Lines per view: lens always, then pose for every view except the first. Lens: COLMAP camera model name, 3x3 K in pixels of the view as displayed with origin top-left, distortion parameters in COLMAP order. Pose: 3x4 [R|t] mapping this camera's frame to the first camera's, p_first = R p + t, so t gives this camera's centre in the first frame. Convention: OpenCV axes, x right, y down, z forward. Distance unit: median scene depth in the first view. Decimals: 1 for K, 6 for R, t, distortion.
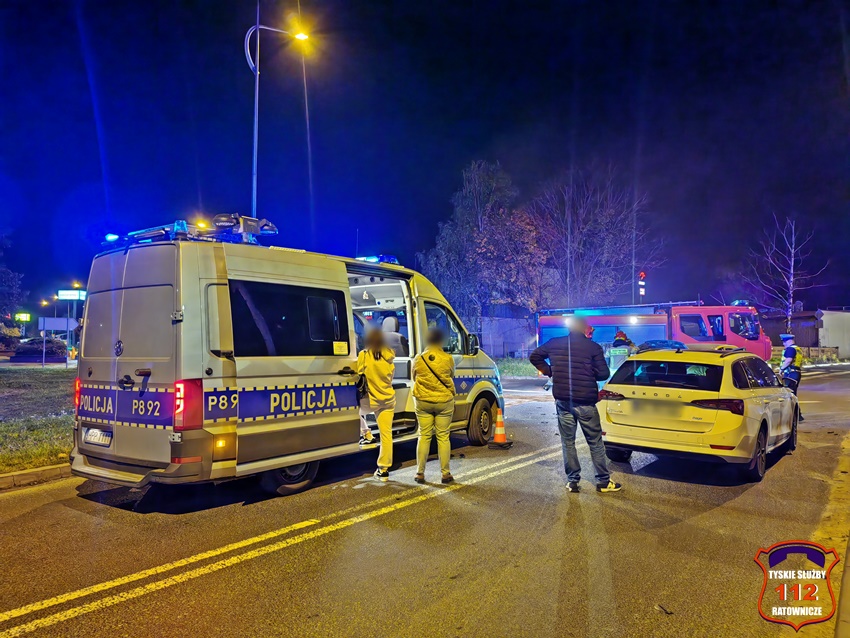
lens RADIAL K [[629.7, 0, 425.5], [0, 629.7, 318.5], [0, 0, 1]] dist [0.009373, 0.001753]
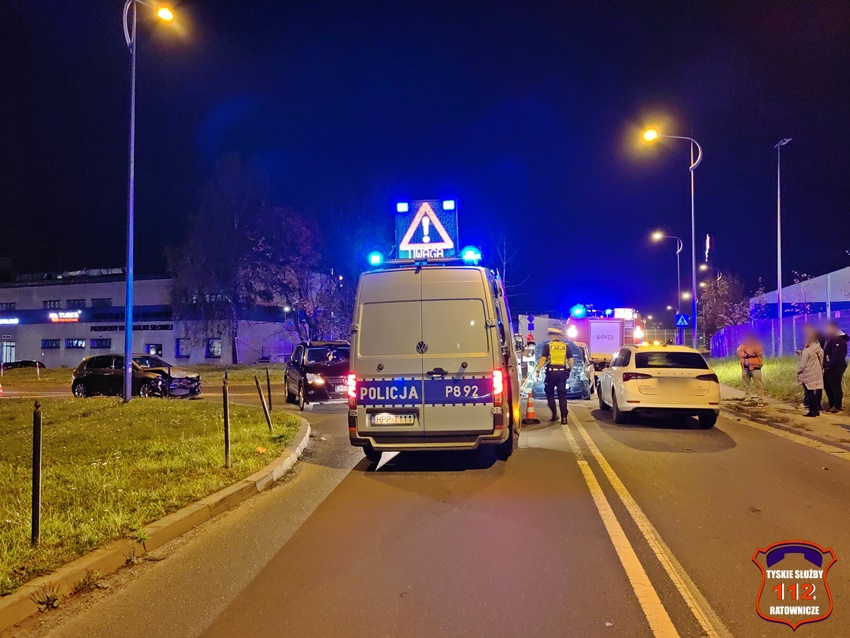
lens RADIAL K [[671.6, 0, 440.0], [0, 671.6, 320.3], [0, 0, 1]] dist [0.025664, -0.039052]
pose [[0.880377, 0.003317, 0.474263, -1.091373], [-0.003311, 0.999994, -0.000849, -0.006189], [-0.474263, -0.000823, 0.880383, -0.209514]]
